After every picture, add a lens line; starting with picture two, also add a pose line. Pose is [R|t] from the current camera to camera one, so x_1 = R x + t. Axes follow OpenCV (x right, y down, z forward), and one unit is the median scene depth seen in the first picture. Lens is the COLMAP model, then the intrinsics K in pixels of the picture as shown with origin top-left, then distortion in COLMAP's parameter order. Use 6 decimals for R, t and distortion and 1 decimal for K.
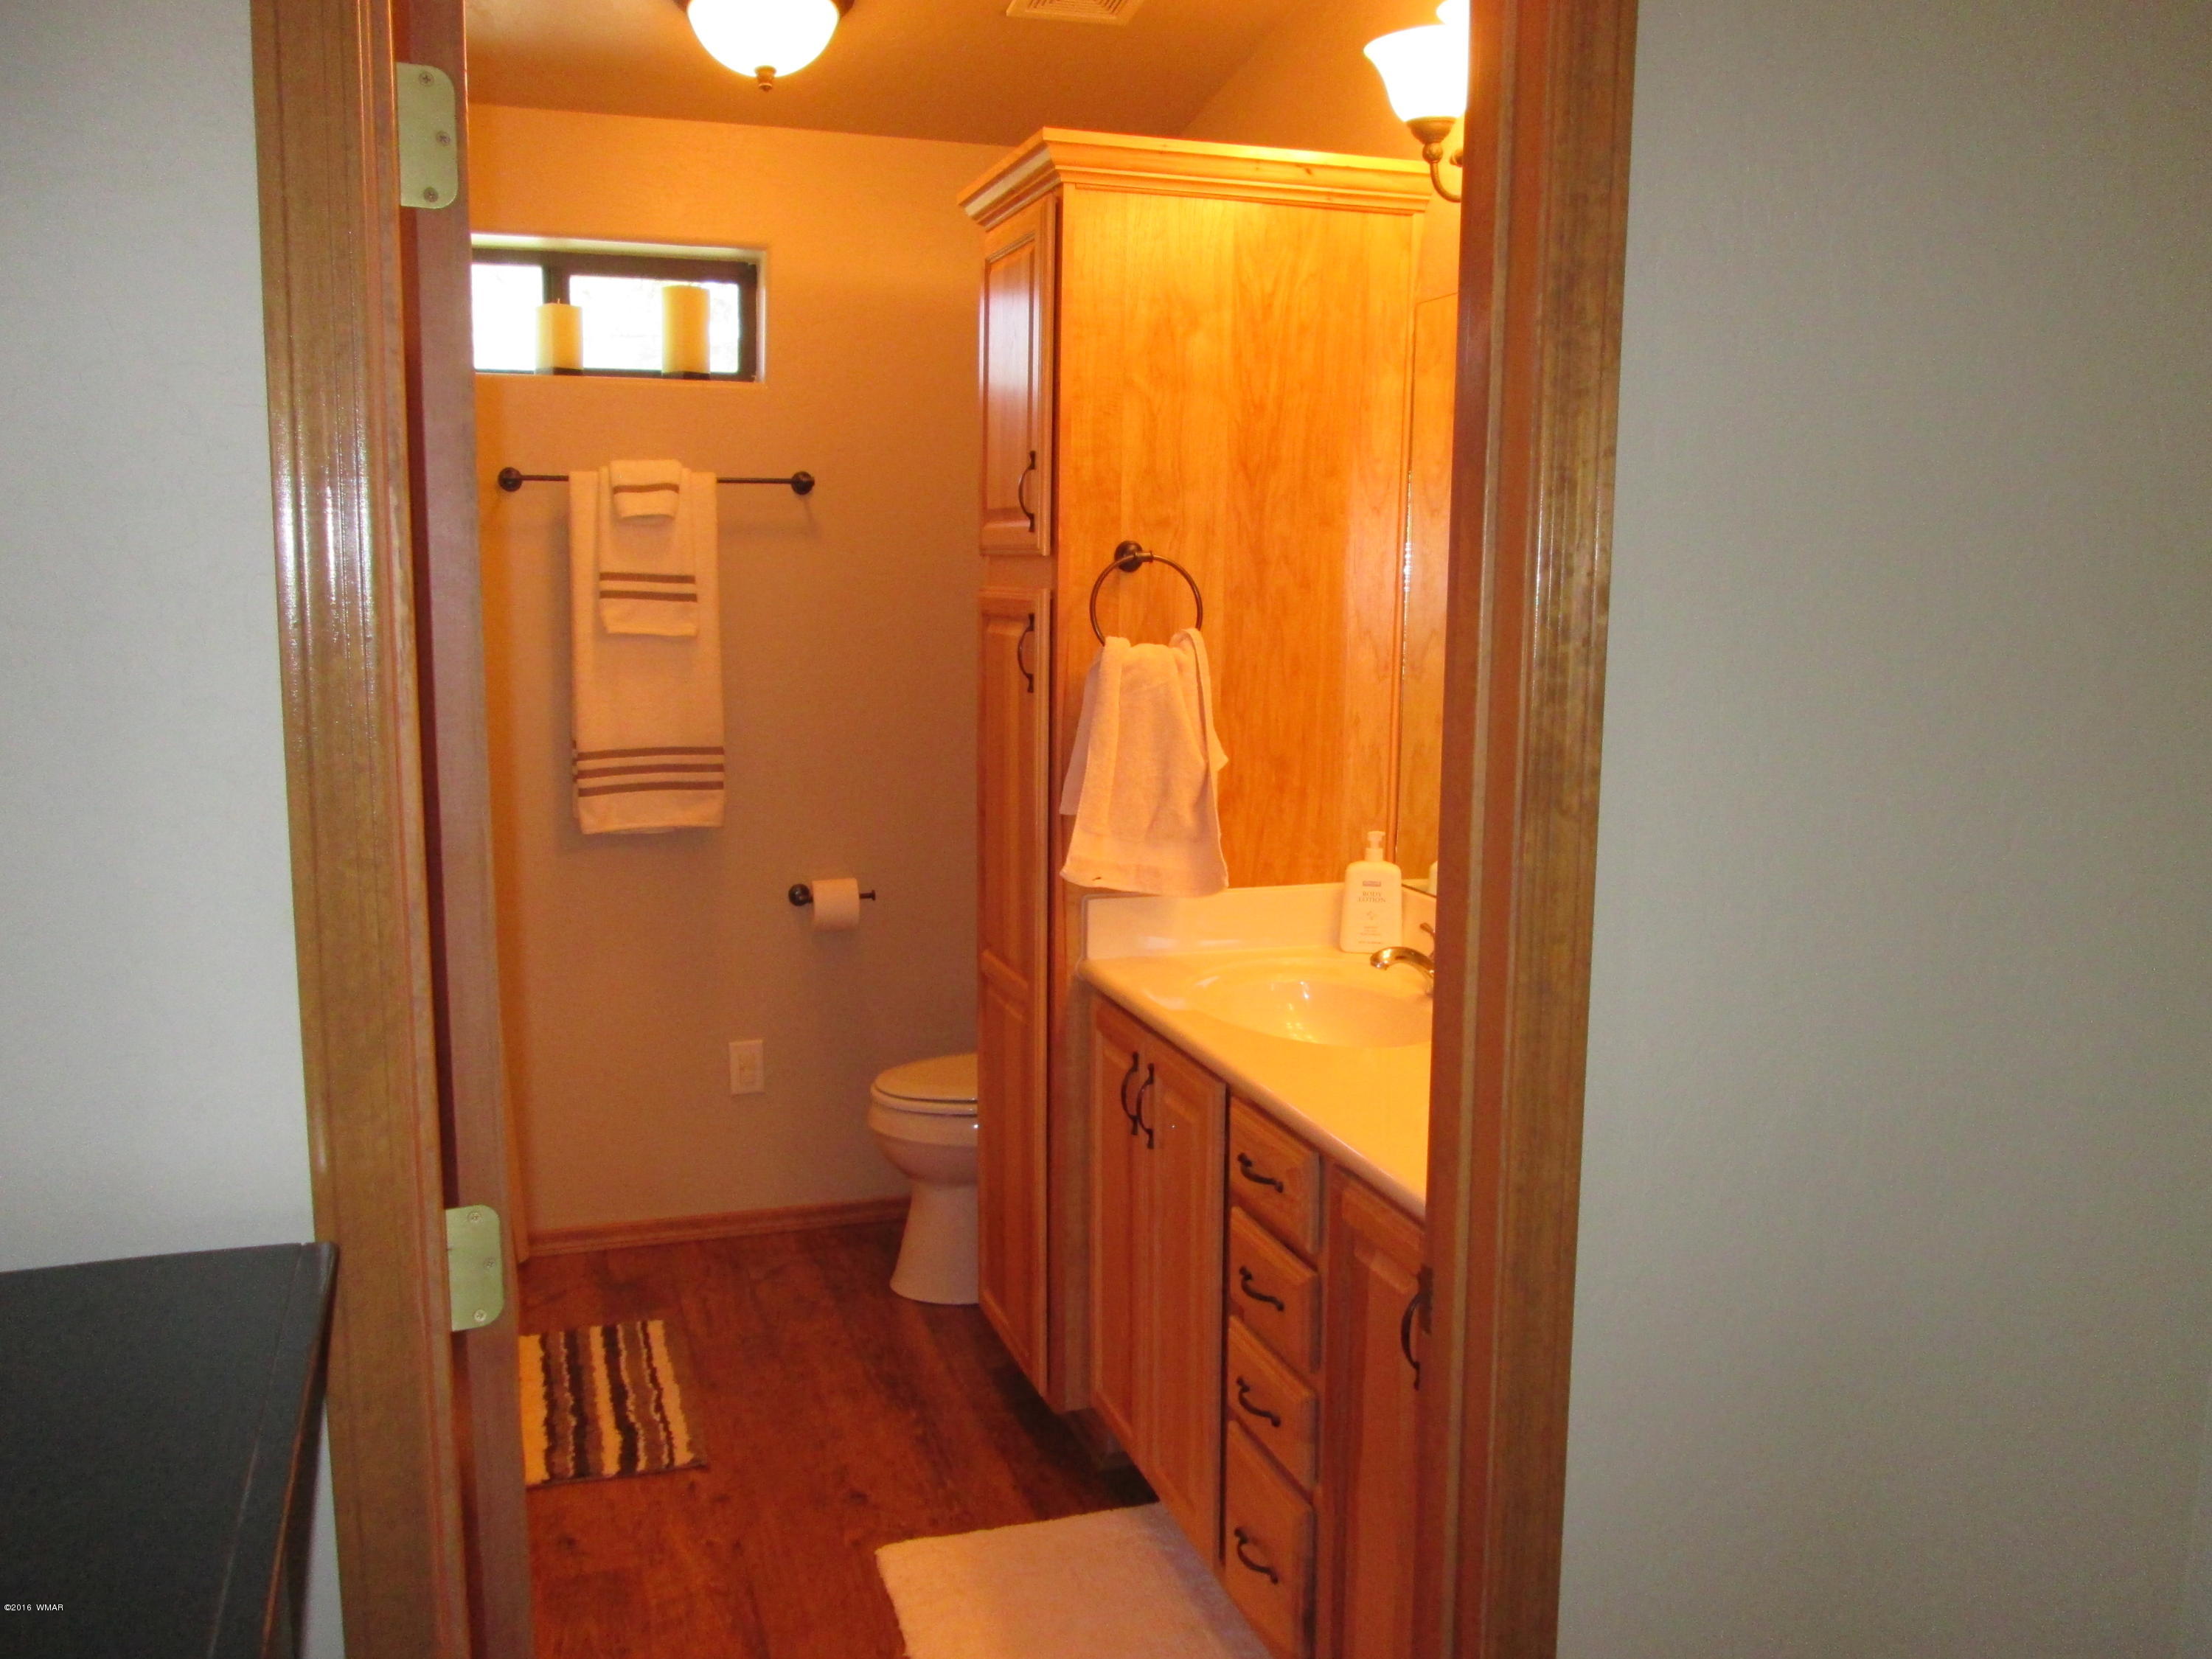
lens RADIAL K [[1833.6, 0, 1105.2], [0, 1833.6, 827.1], [0, 0, 1]] dist [-0.050466, 0.028268]
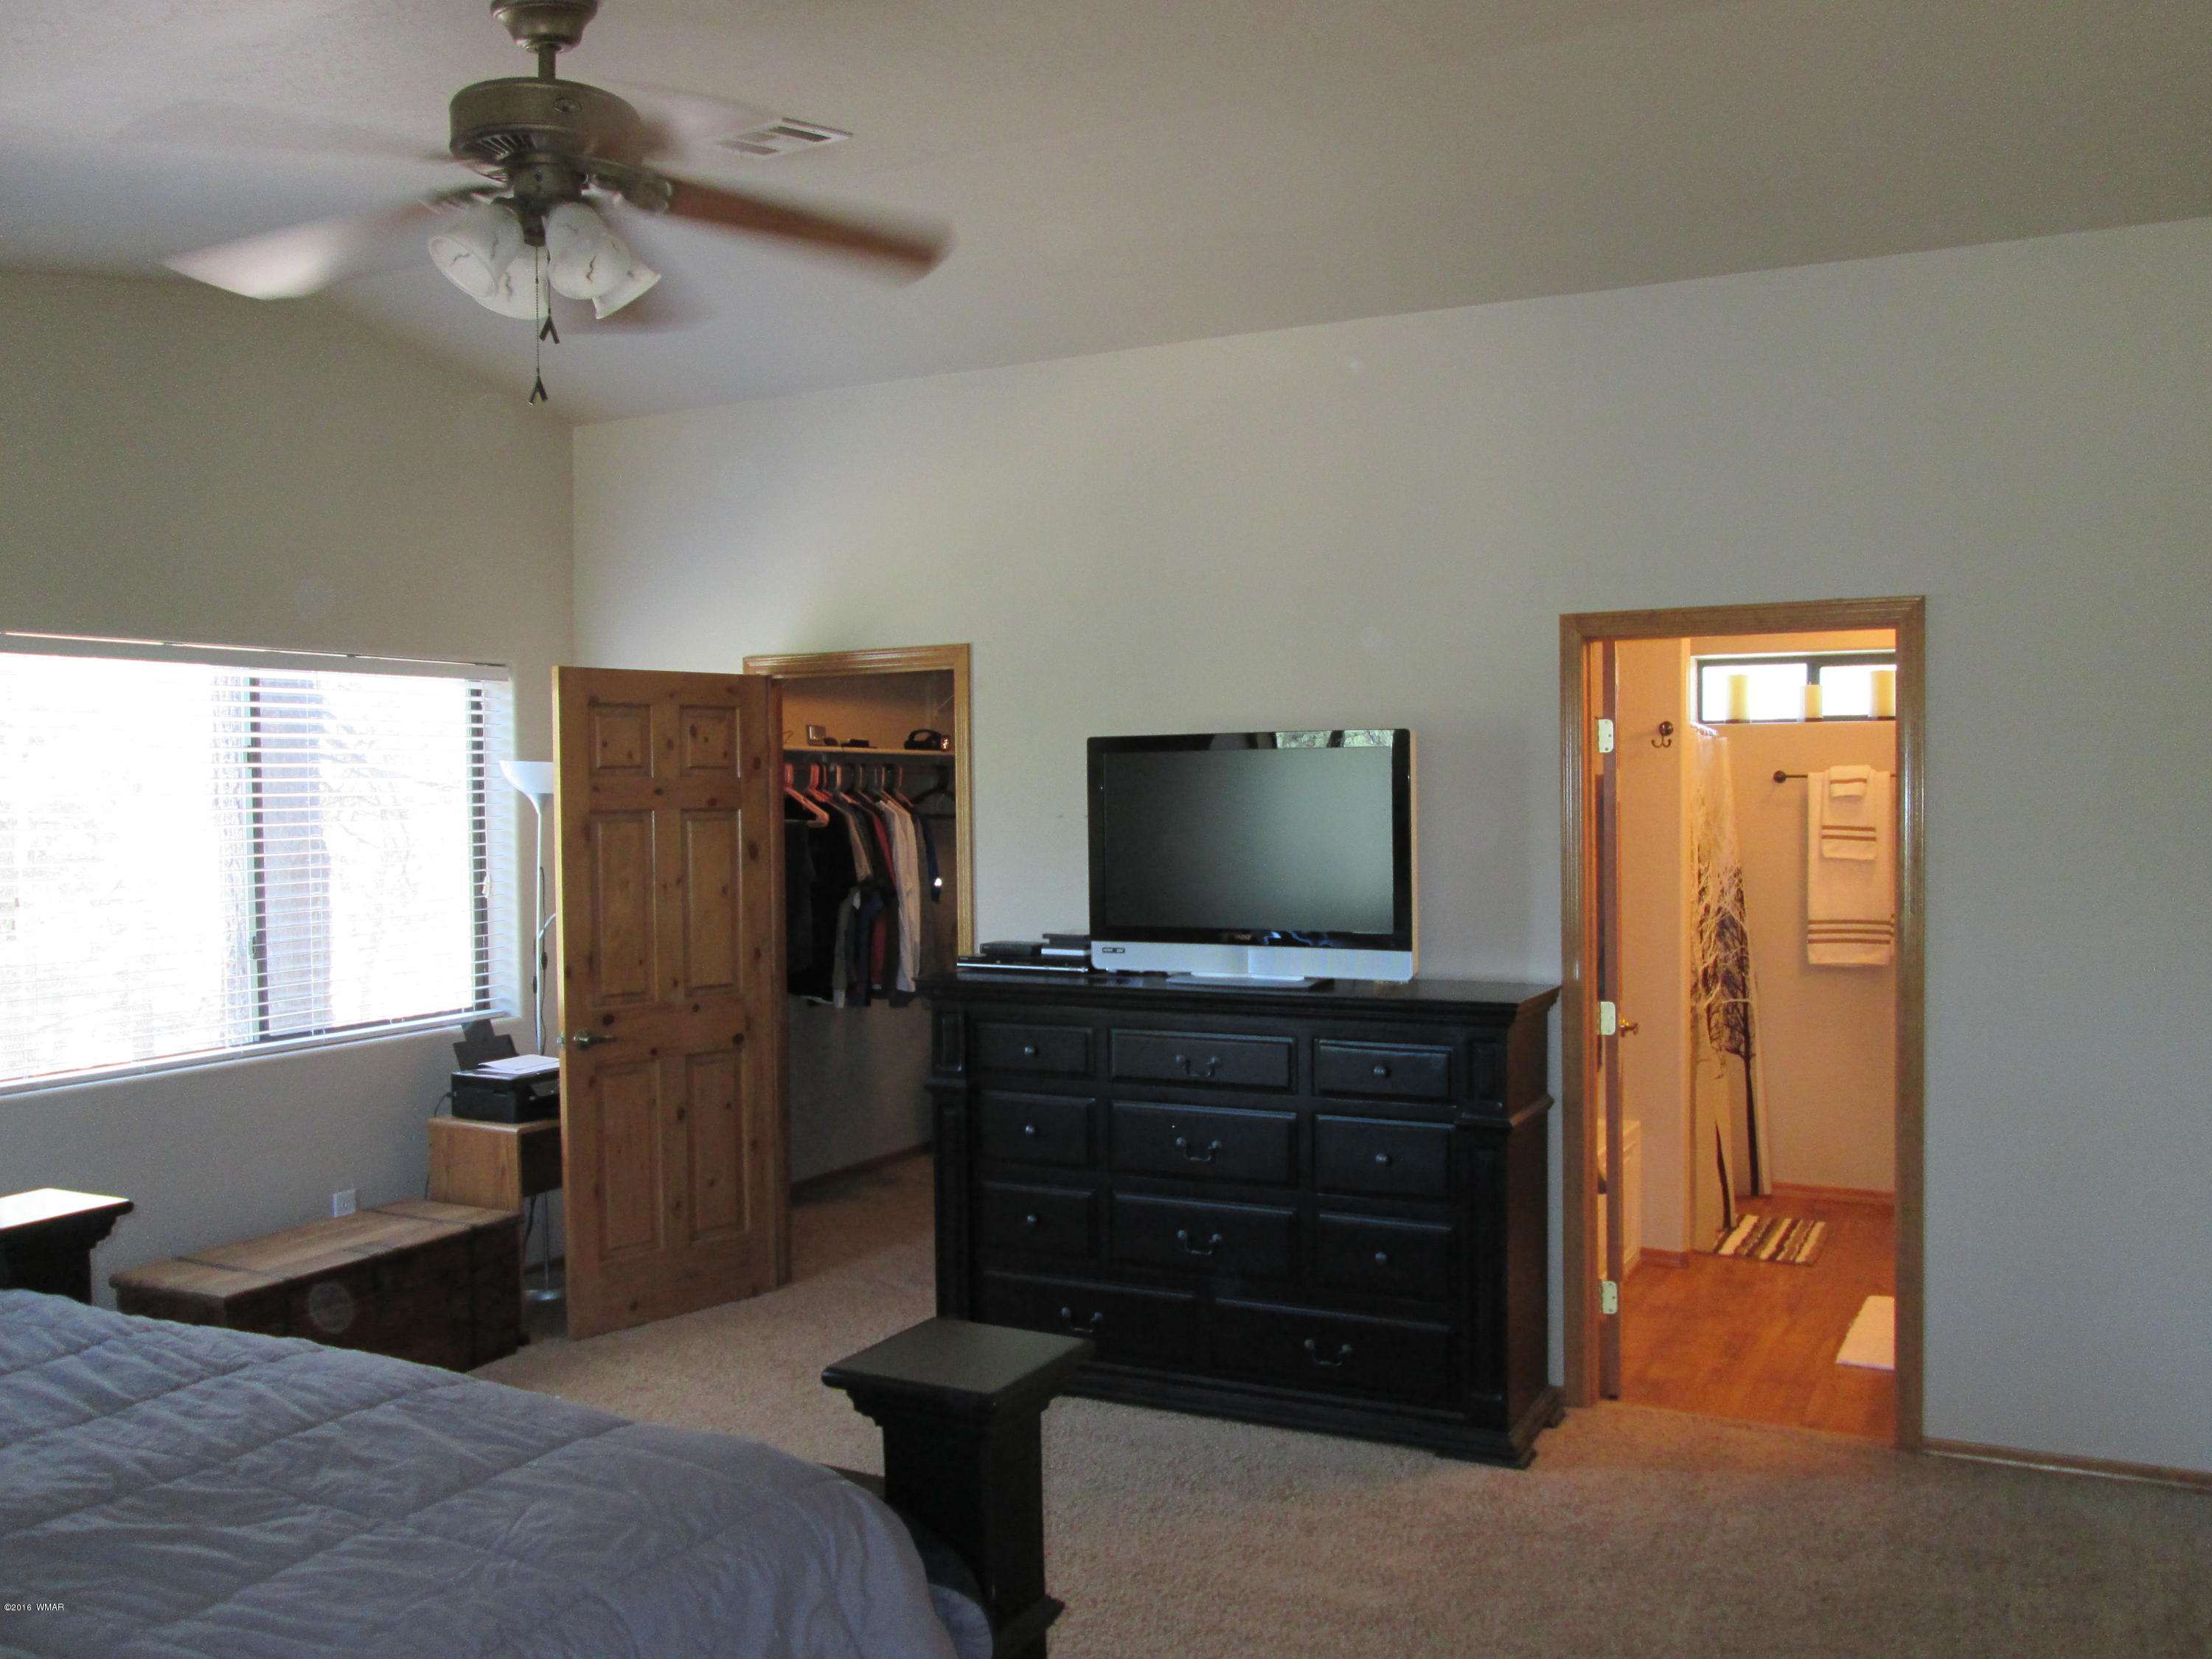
lens RADIAL K [[1833.6, 0, 1108.3], [0, 1833.6, 826.2], [0, 0, 1]] dist [-0.050466, 0.028268]
pose [[0.692022, -0.000222, -0.721876, 0.567685], [-0.085616, 0.992917, -0.082381, 0.079316], [0.716781, 0.118814, 0.687101, -0.820091]]
